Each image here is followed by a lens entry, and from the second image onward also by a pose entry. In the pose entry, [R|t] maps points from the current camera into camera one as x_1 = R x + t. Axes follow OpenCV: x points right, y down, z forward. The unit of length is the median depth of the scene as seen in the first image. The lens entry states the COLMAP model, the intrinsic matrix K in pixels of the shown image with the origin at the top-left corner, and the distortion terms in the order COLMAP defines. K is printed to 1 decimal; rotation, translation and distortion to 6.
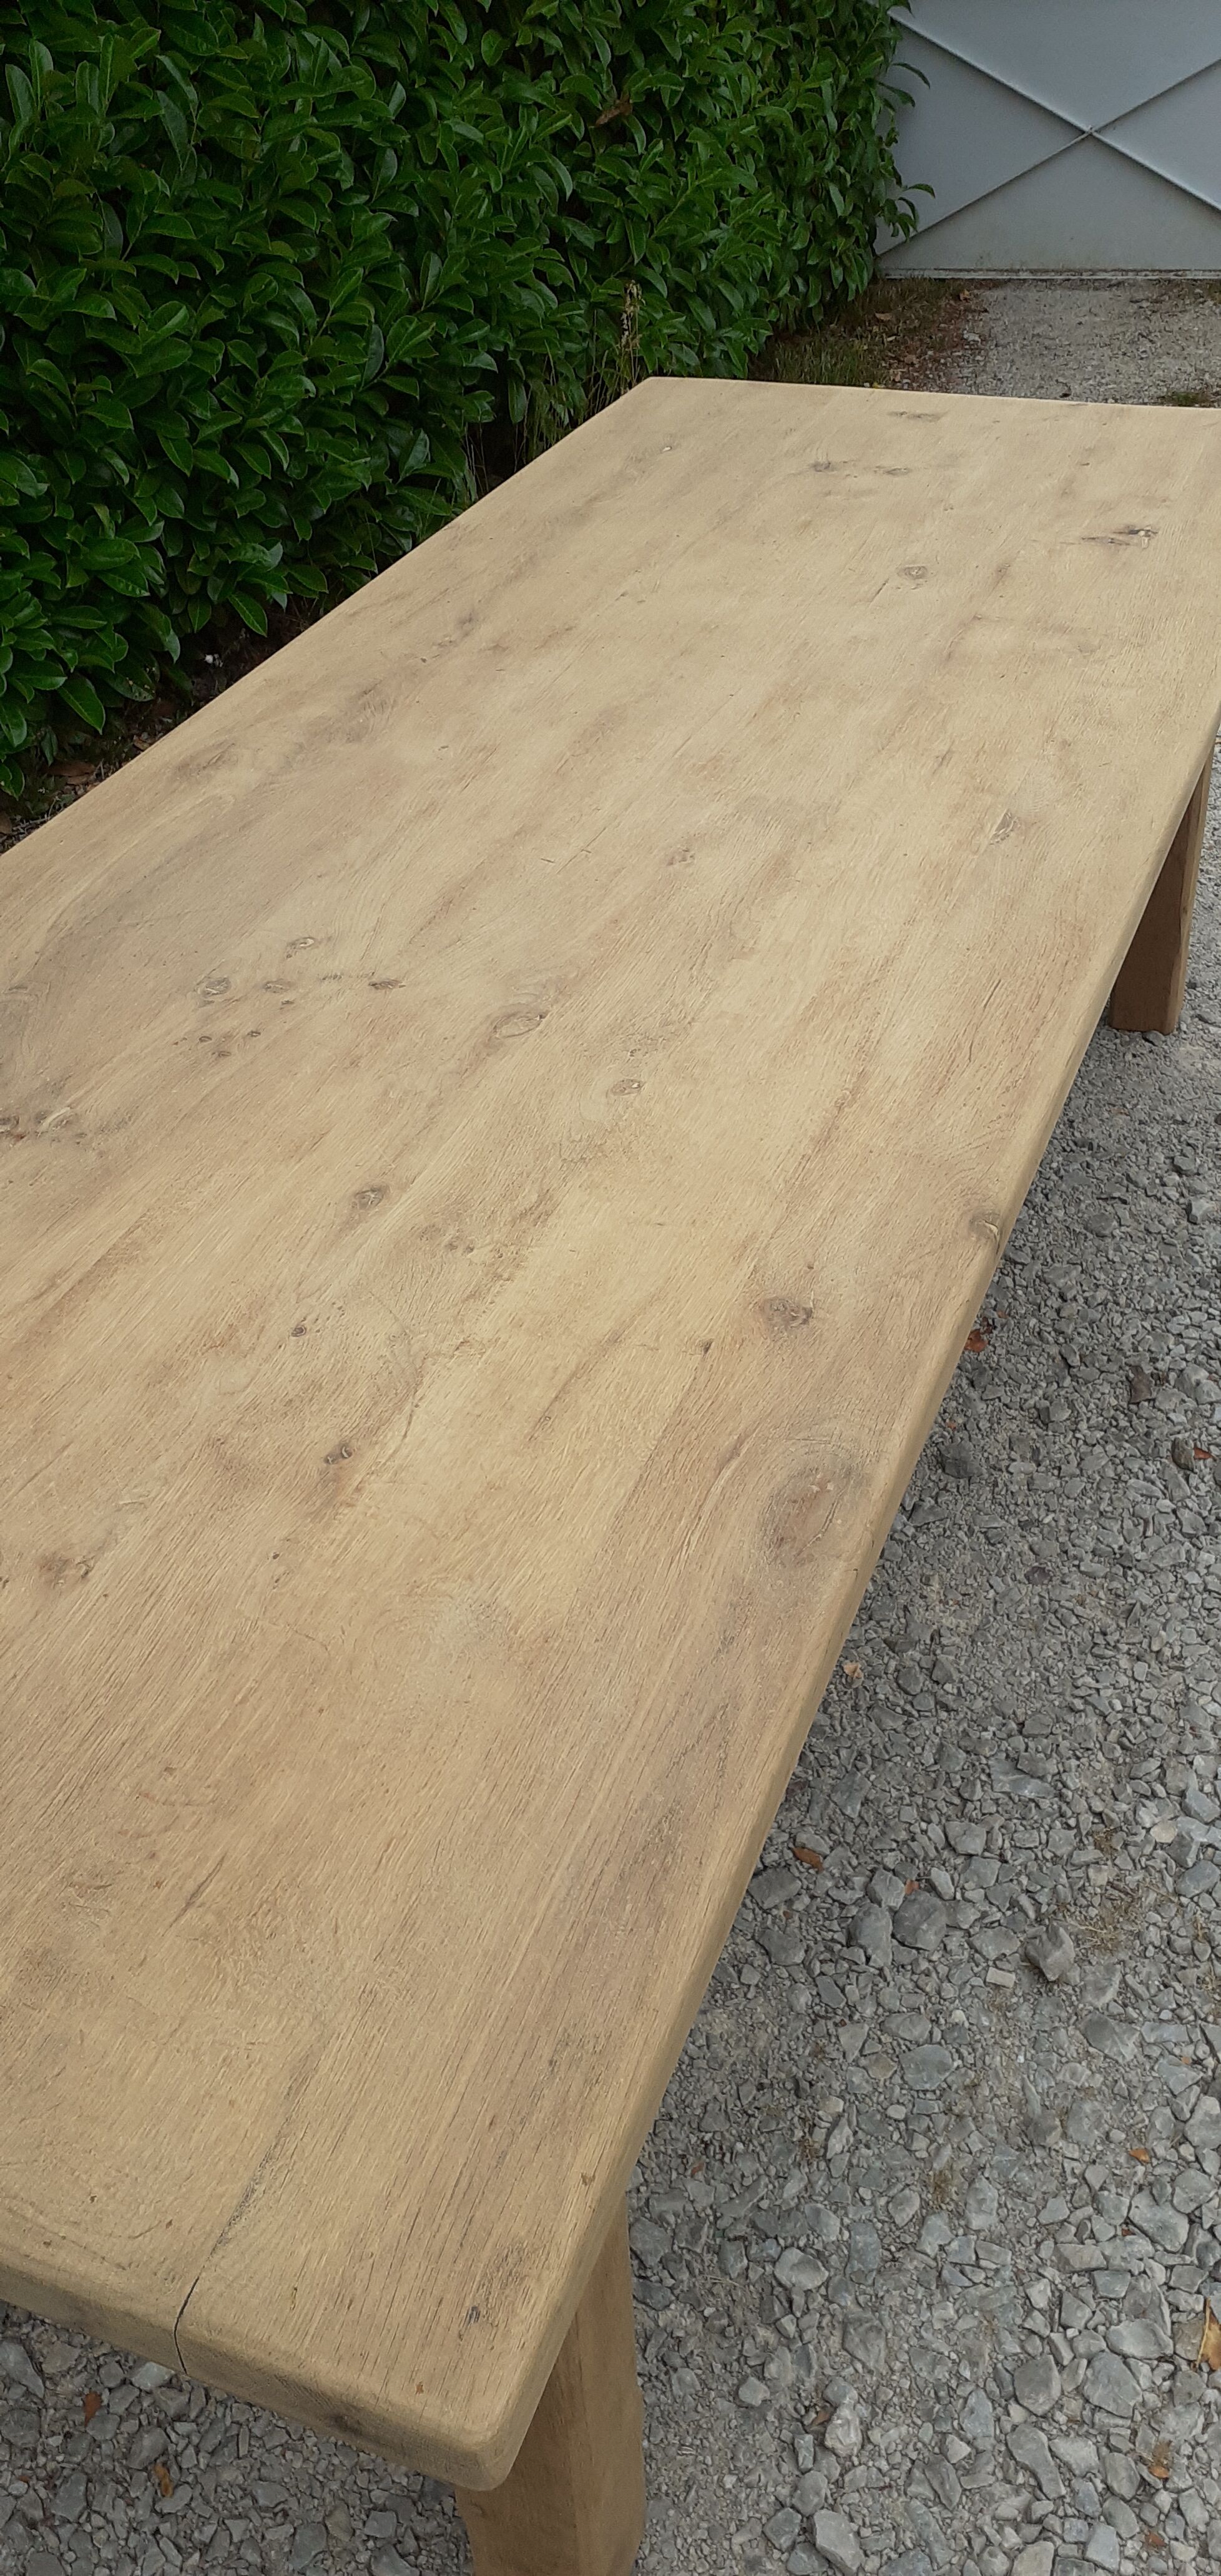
lens RADIAL K [[2048.8, 0, 625.6], [0, 2048.8, 1298.1], [0, 0, 1]] dist [0.011582, -0.034228]
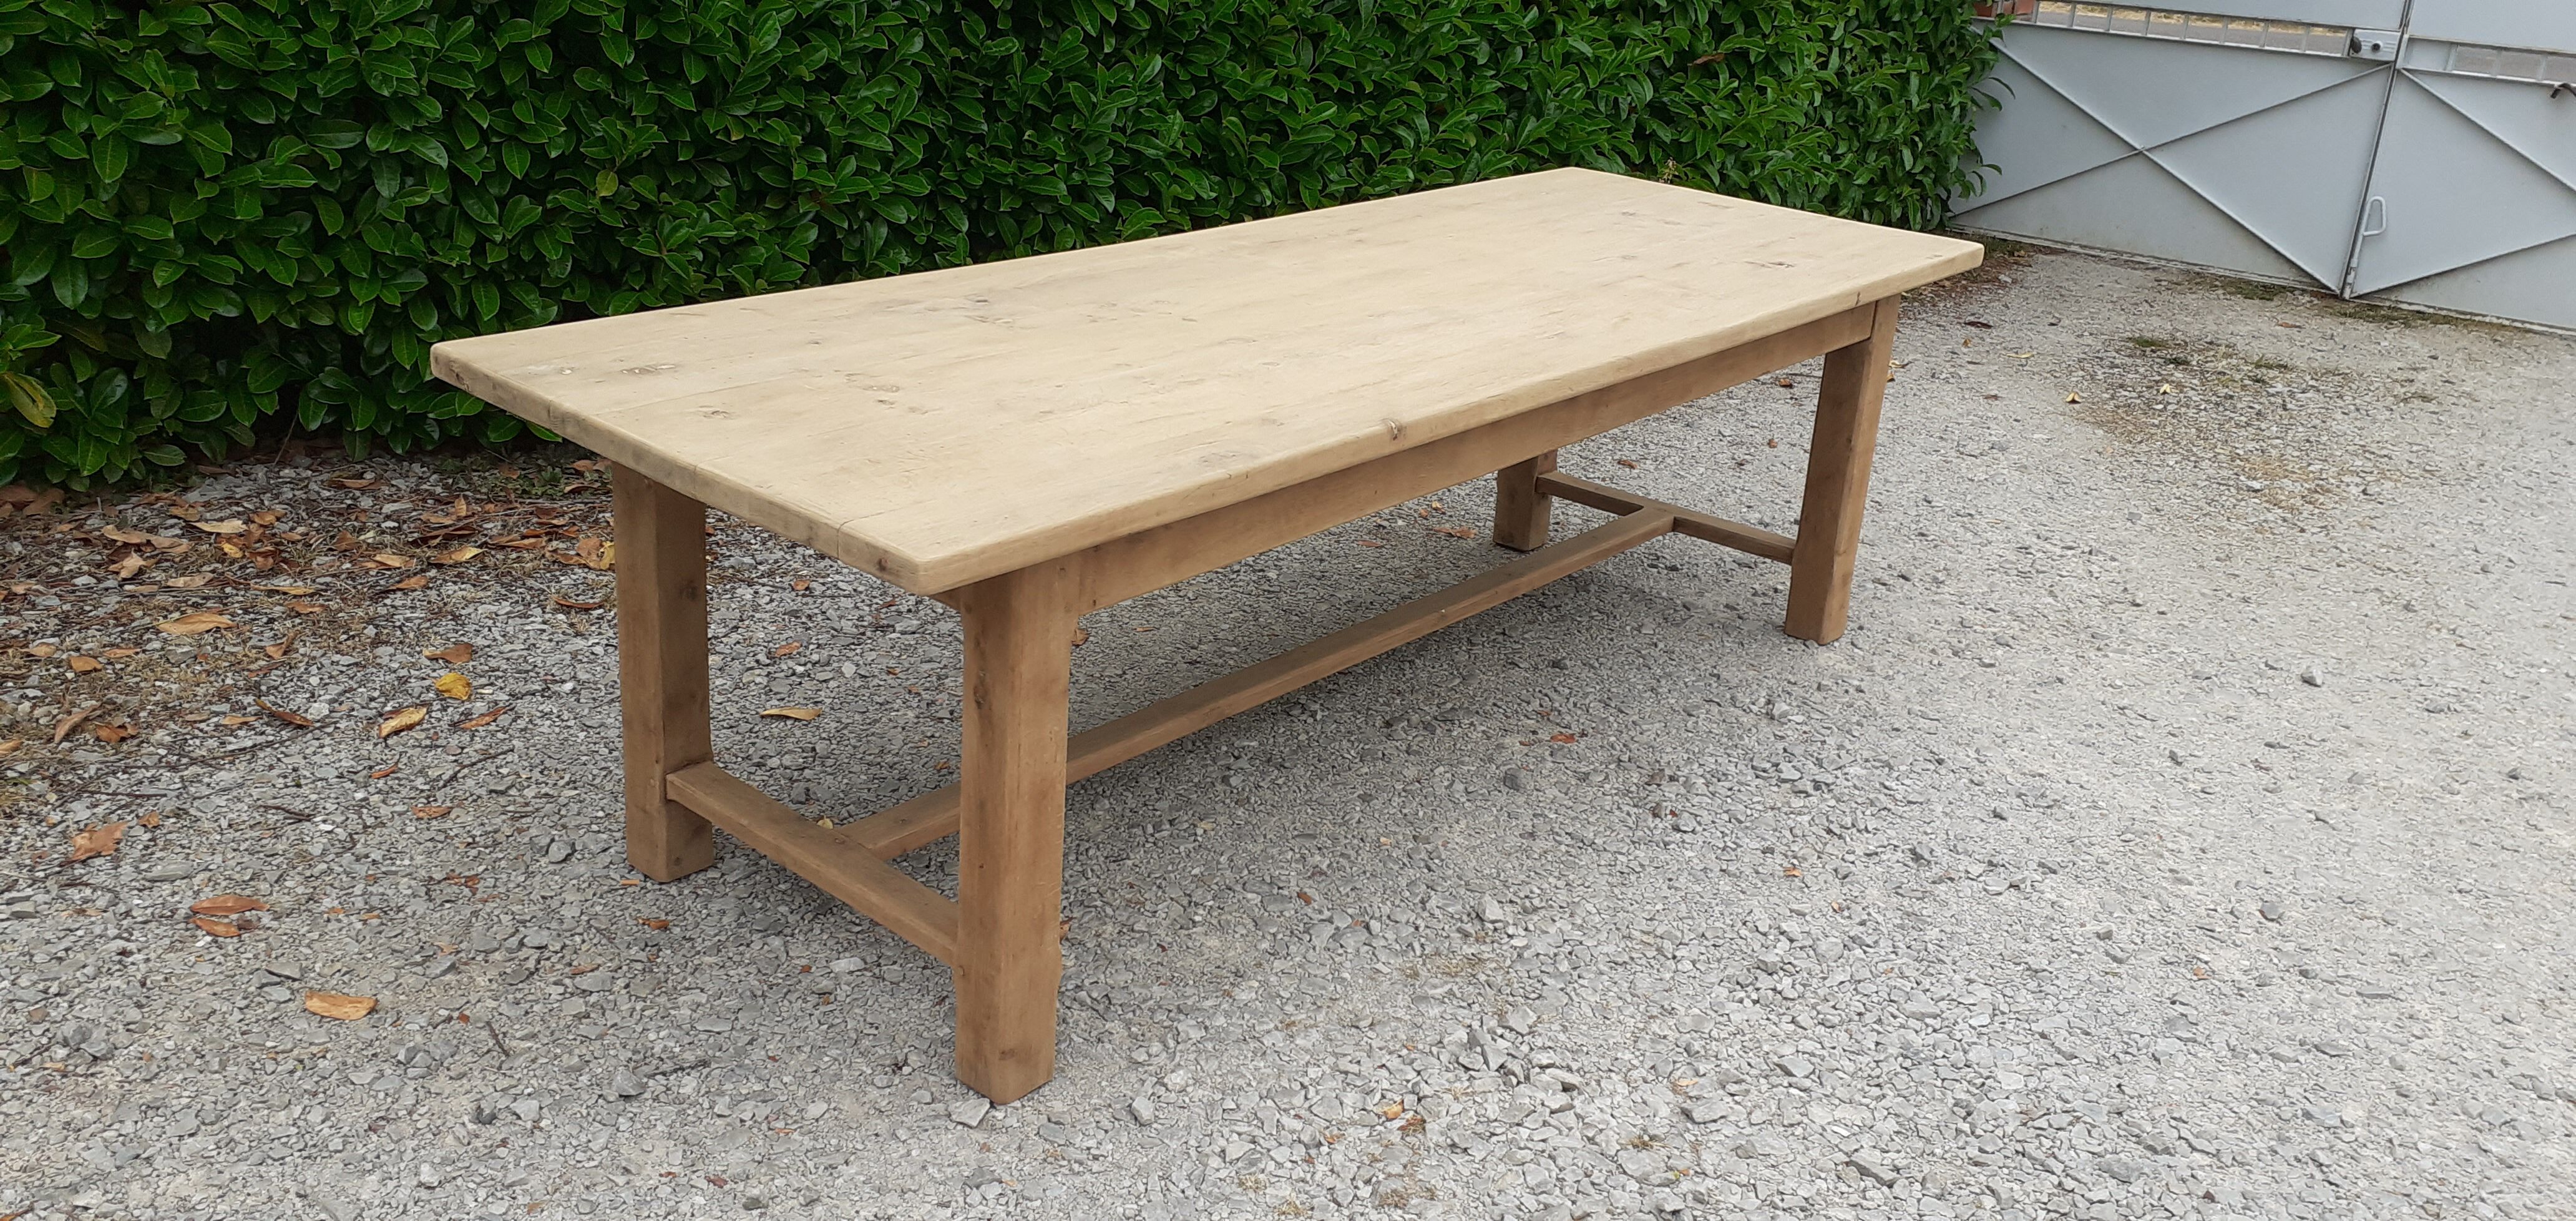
lens RADIAL K [[2048.8, 0, 1295.7], [0, 2048.8, 609.7], [0, 0, 1]] dist [0.011582, -0.034228]
pose [[0.940322, 0.219434, -0.260084, 0.218859], [-0.282932, 0.928812, -0.239286, 0.216214], [0.189062, 0.298592, 0.935467, -0.286234]]
